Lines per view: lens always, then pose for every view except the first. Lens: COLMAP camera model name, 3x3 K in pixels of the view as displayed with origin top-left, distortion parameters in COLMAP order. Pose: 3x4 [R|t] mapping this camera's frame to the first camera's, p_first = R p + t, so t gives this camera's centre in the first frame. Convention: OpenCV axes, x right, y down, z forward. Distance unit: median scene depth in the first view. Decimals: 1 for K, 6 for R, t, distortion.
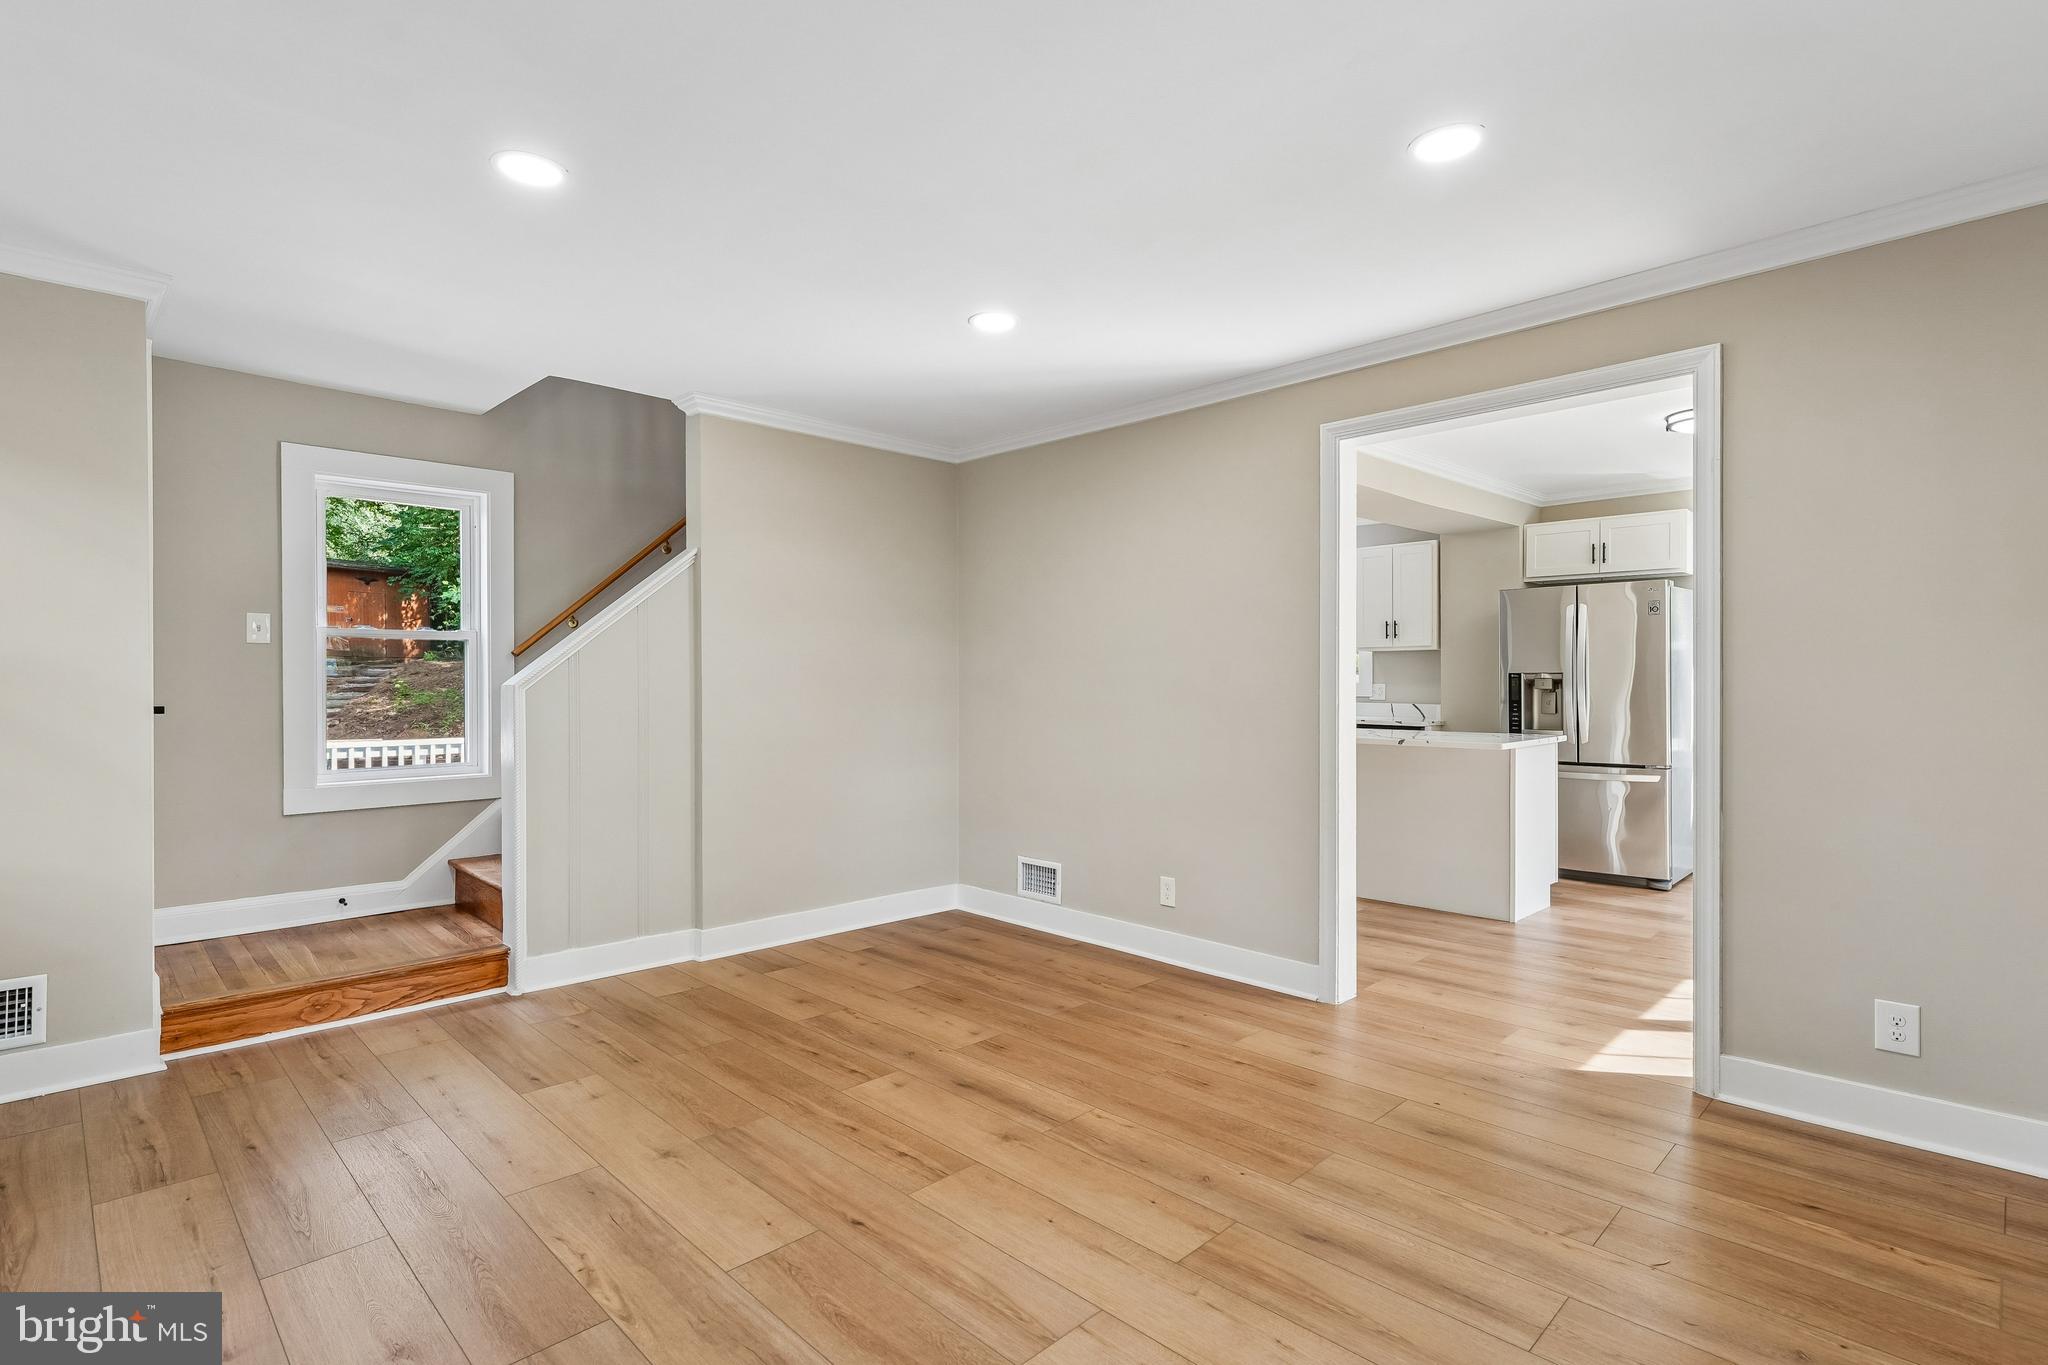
lens RADIAL K [[1018.4, 0, 1020.9], [0, 1018.4, 676.0], [0, 0, 1]] dist [-0.019511, -0.000774]
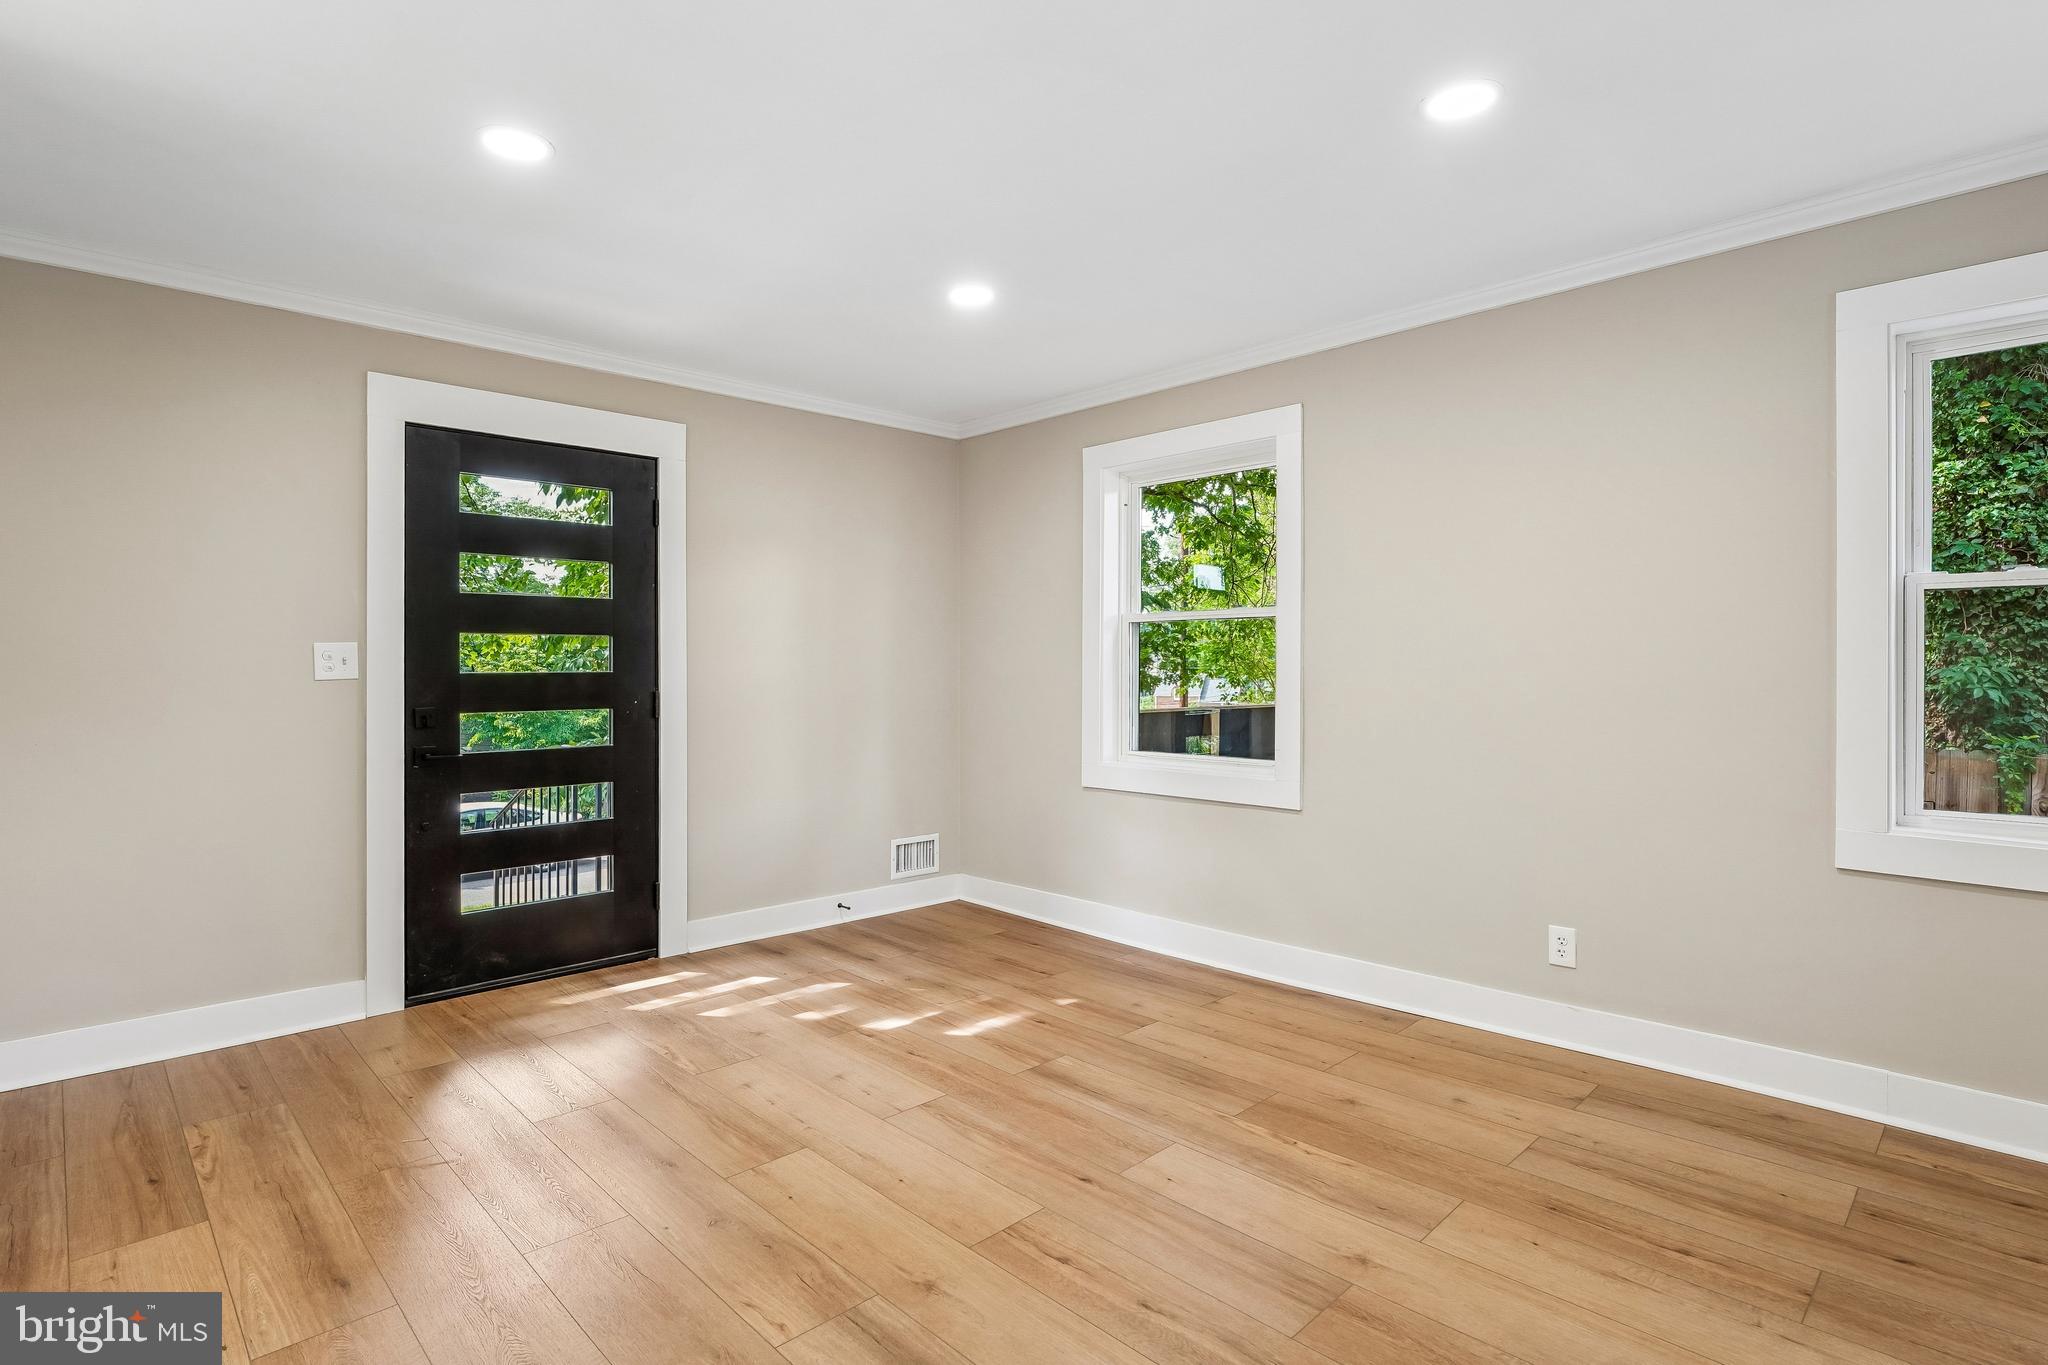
lens RADIAL K [[1018.4, 0, 1022.6], [0, 1018.4, 675.9], [0, 0, 1]] dist [-0.019511, -0.000774]
pose [[-0.999989, 0.000937, 0.004520, -0.099725], [0.000946, 0.999998, 0.001903, 0.015385], [-0.004518, 0.001908, -0.999988, 2.012069]]
